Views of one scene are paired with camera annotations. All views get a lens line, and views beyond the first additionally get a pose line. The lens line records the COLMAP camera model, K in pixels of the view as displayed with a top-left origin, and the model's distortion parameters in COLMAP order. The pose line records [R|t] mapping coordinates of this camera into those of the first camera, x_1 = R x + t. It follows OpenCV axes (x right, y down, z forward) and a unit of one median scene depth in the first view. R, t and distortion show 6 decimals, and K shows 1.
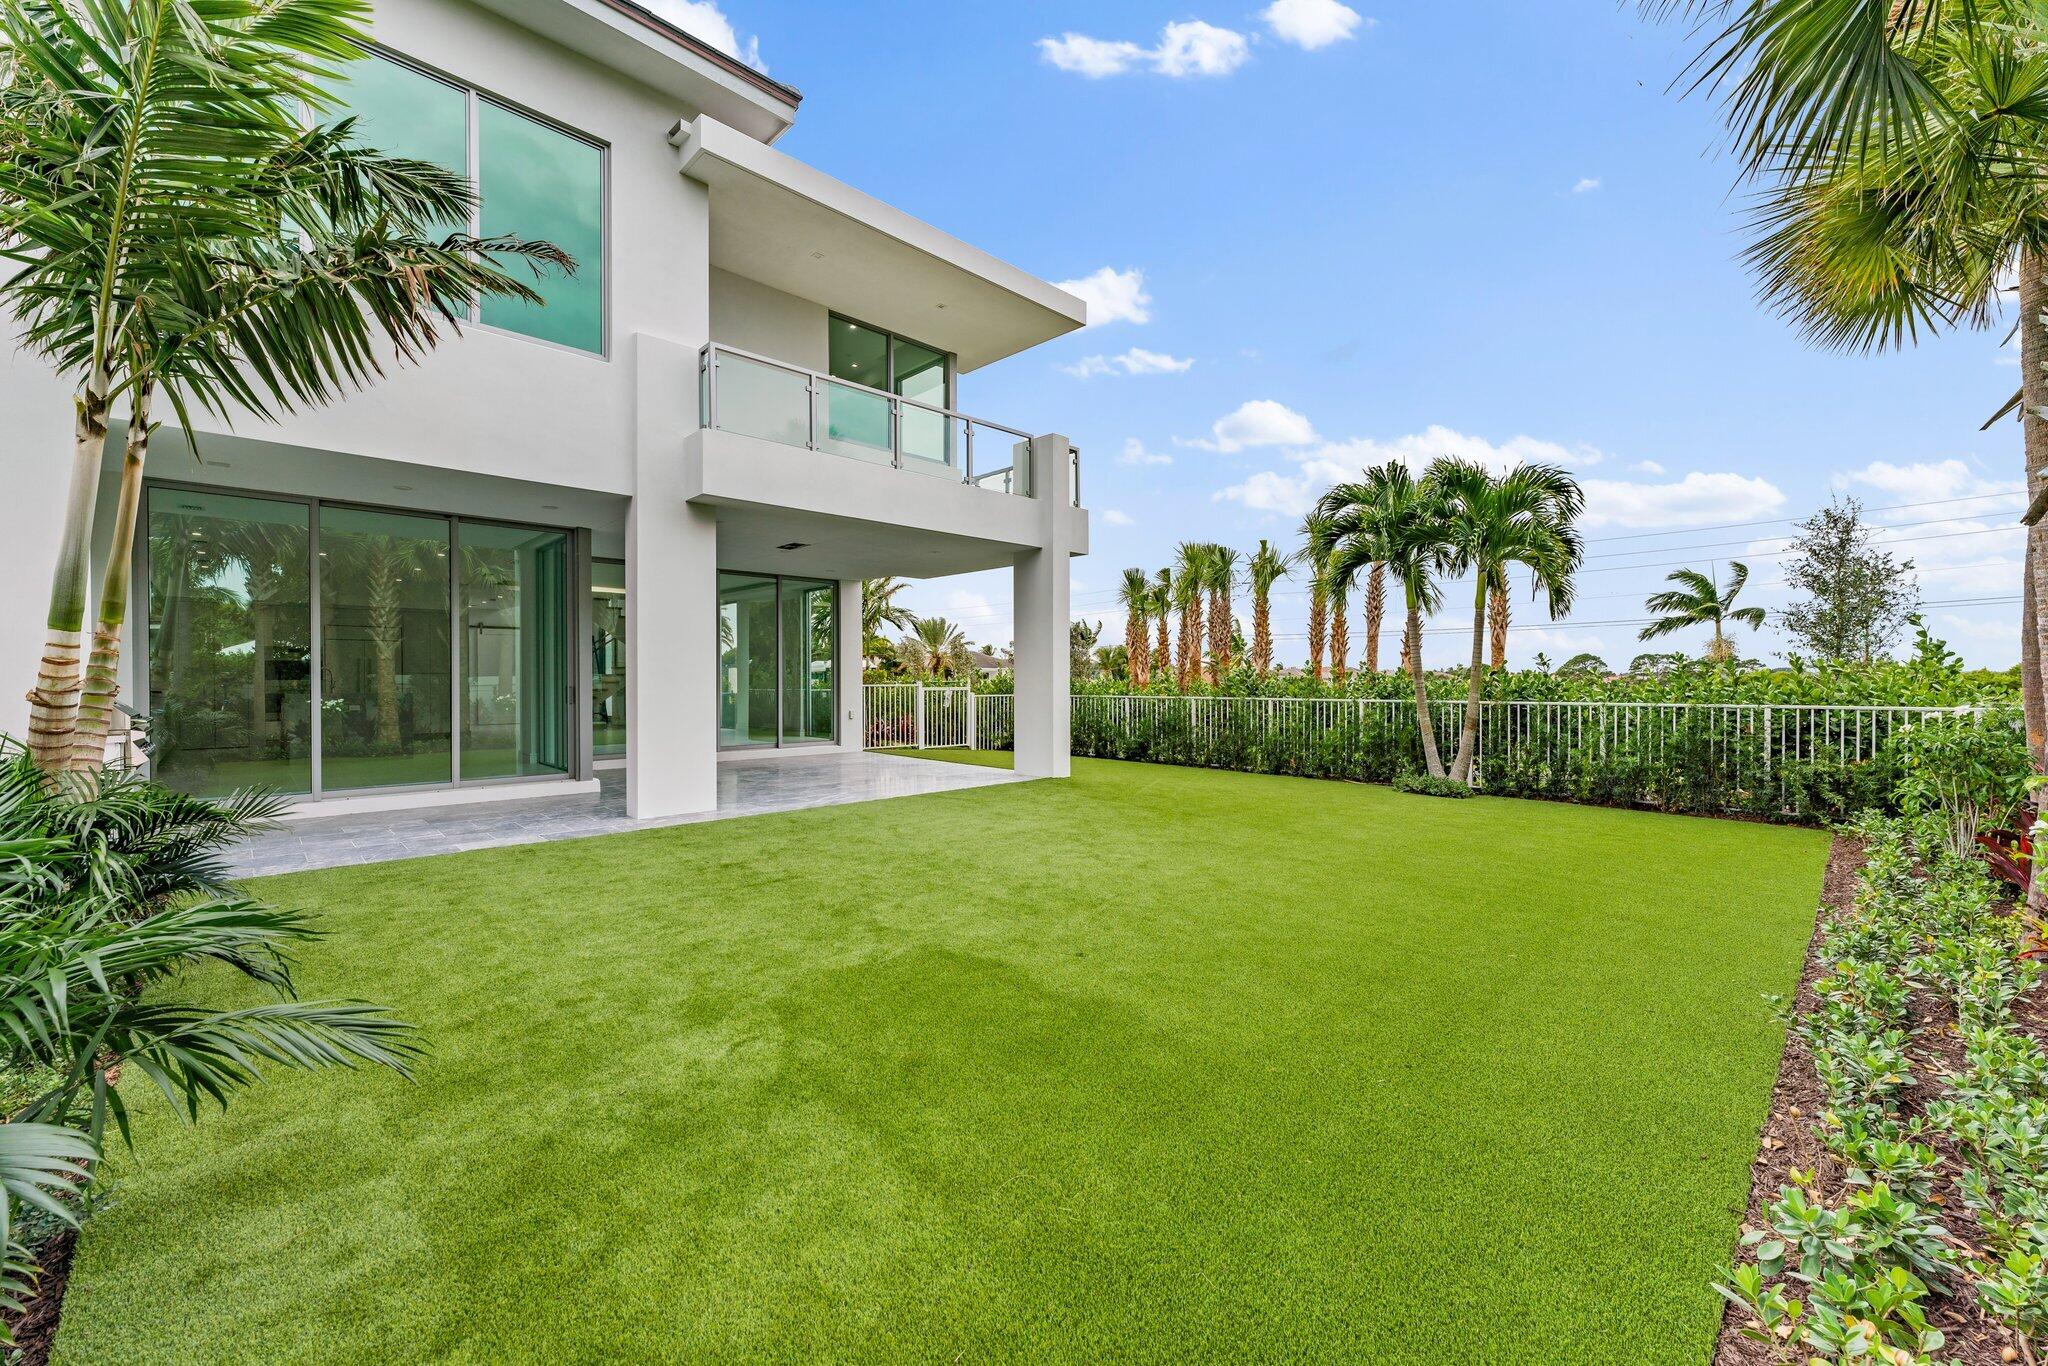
lens RADIAL K [[835.7, 0, 1026.9], [0, 835.7, 678.7], [0, 0, 1]] dist [0.007219, 0.000560]
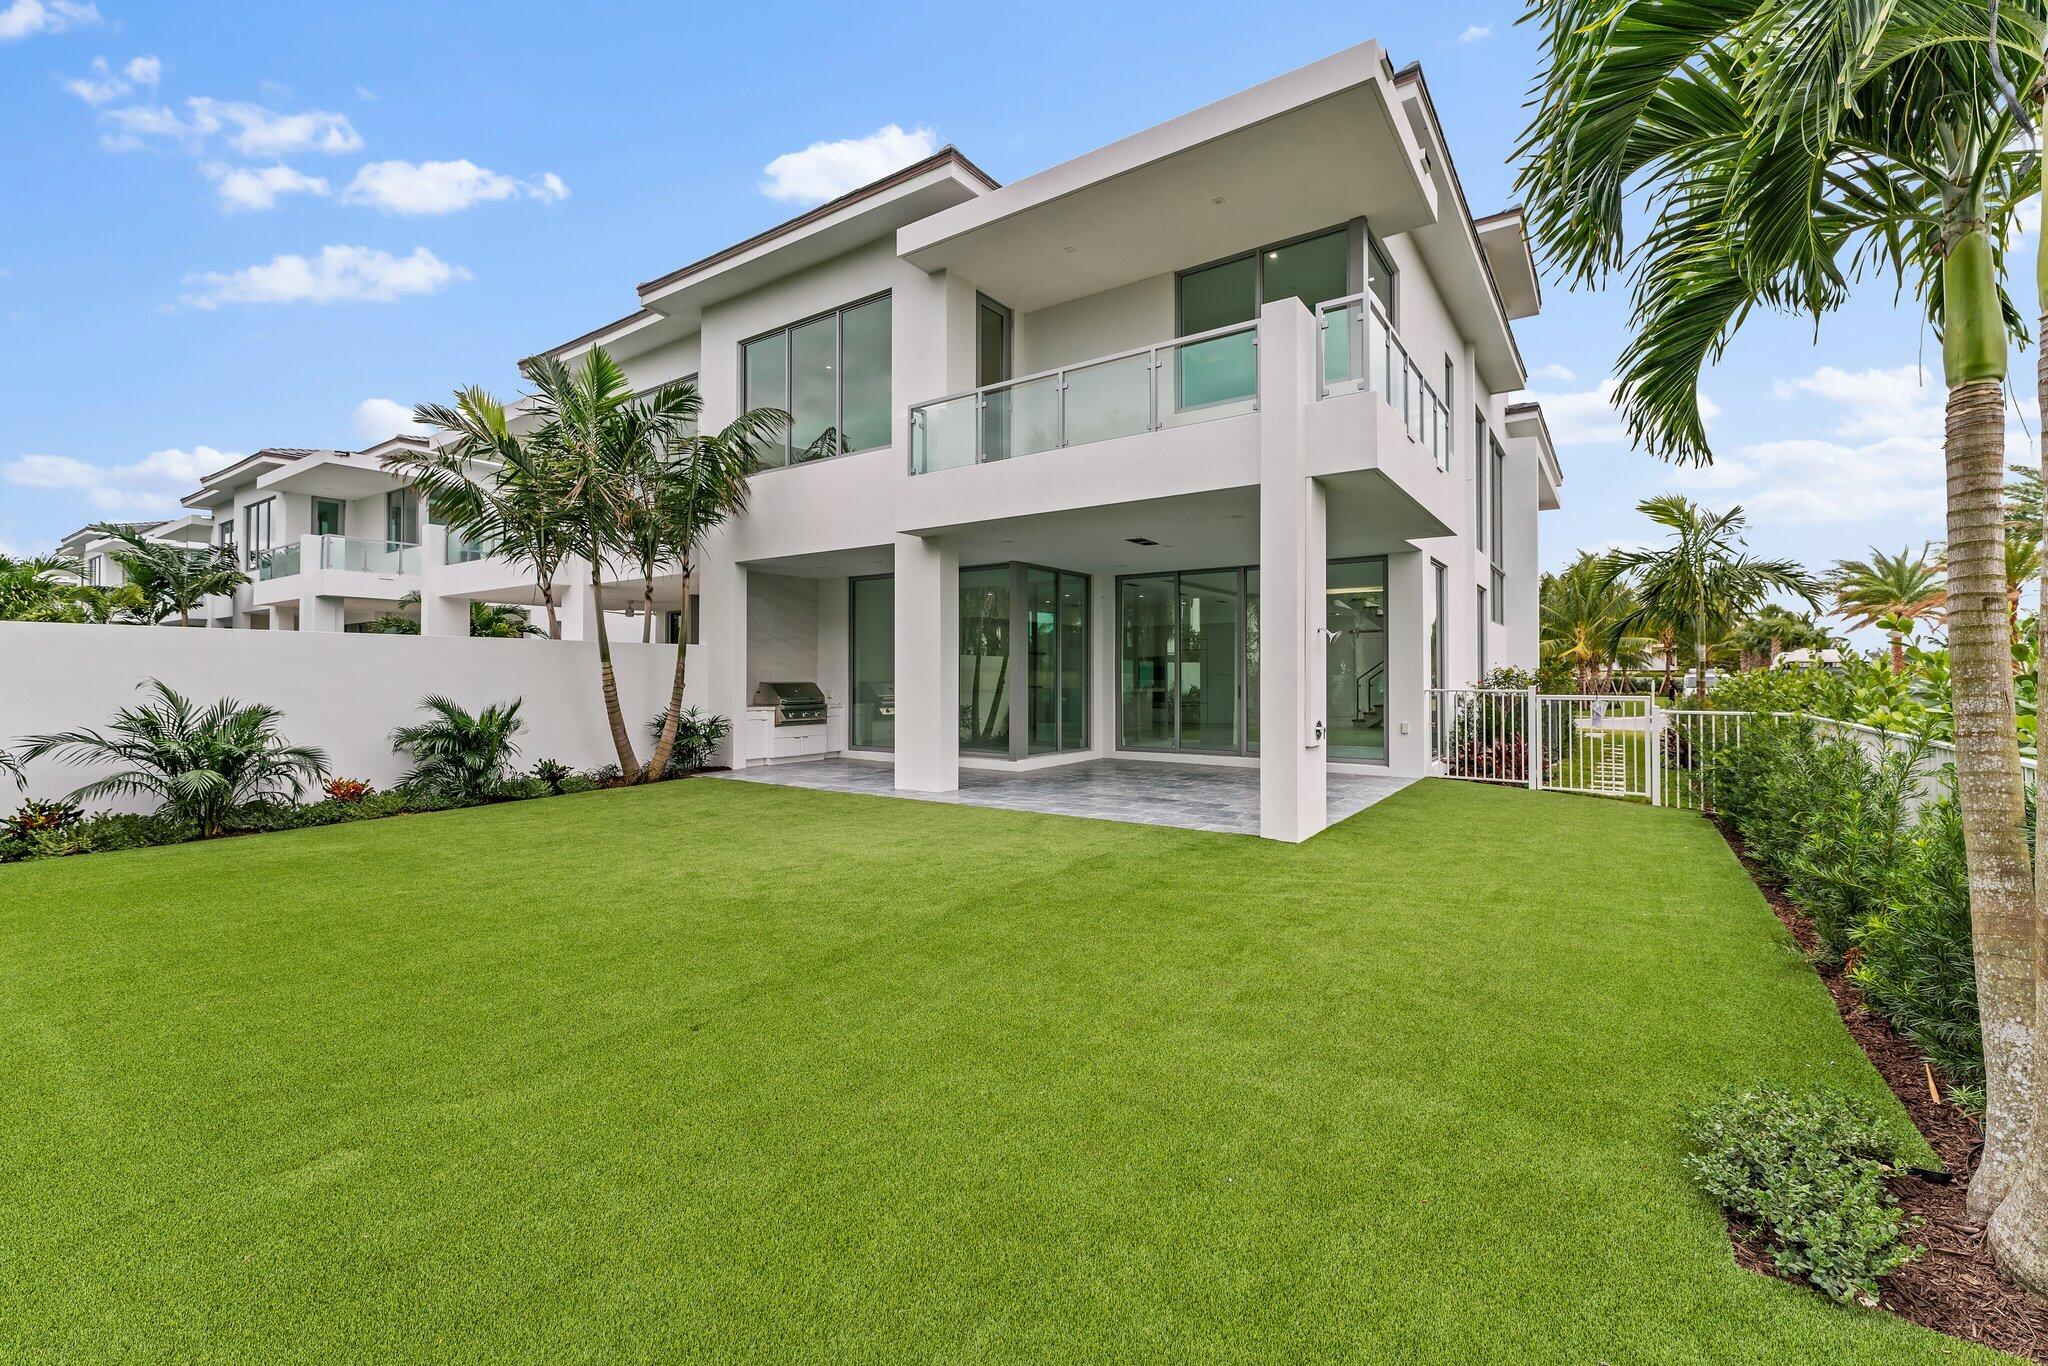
lens RADIAL K [[843.3, 0, 1066.1], [0, 843.3, 665.0], [0, 0, 1]] dist [0.002832, 0.000181]
pose [[0.195571, -0.014591, -0.980581, 0.834748], [-0.000594, 0.999887, -0.014997, -0.005132], [0.980689, 0.003516, 0.195541, 0.945878]]
